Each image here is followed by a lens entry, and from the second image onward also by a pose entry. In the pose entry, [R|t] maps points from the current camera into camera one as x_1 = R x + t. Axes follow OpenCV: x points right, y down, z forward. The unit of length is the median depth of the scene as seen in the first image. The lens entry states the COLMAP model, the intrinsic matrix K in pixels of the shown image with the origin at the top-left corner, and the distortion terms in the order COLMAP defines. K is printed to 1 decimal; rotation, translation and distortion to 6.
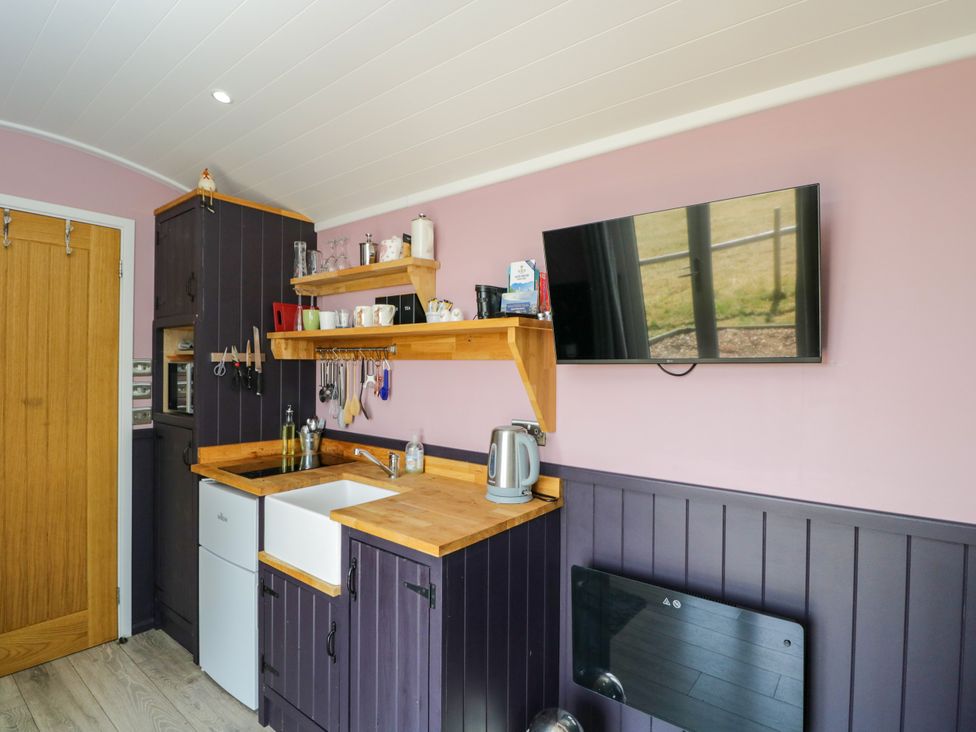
lens RADIAL K [[507.6, 0, 483.0], [0, 507.6, 367.2], [0, 0, 1]] dist [0.000296, -0.014697]
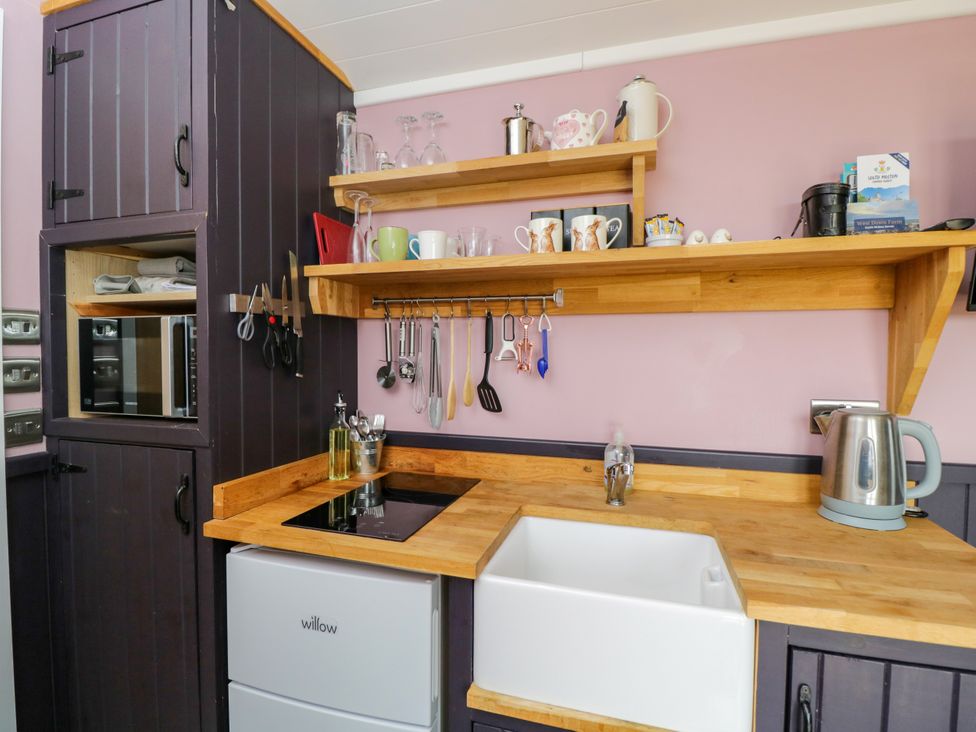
lens RADIAL K [[507.6, 0, 483.0], [0, 507.6, 367.2], [0, 0, 1]] dist [0.000296, -0.014697]
pose [[0.932330, -0.018319, 0.361145, -0.483047], [0.007550, 0.999484, 0.031206, 0.029817], [-0.361530, -0.026367, 0.931987, 0.441790]]
